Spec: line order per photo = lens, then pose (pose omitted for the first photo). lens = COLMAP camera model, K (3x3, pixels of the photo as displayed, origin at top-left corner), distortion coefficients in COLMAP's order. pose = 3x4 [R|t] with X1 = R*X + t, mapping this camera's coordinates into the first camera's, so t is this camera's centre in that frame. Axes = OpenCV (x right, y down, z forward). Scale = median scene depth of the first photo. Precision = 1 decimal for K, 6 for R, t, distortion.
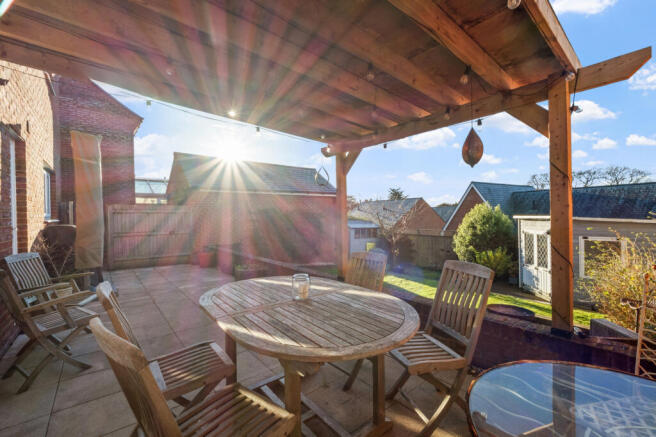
lens RADIAL K [[277.5, 0, 317.2], [0, 277.5, 216.5], [0, 0, 1]] dist [-0.009988, 0.000327]
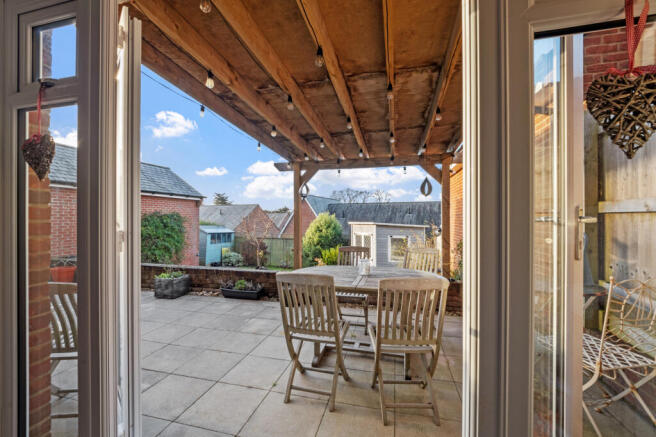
lens RADIAL K [[277.5, 0, 314.0], [0, 277.5, 224.3], [0, 0, 1]] dist [-0.009988, 0.000327]
pose [[0.810867, 0.000341, 0.585230, -0.200884], [-0.006214, 0.999948, 0.008027, -0.000452], [-0.585197, -0.010145, 0.810828, -0.016273]]
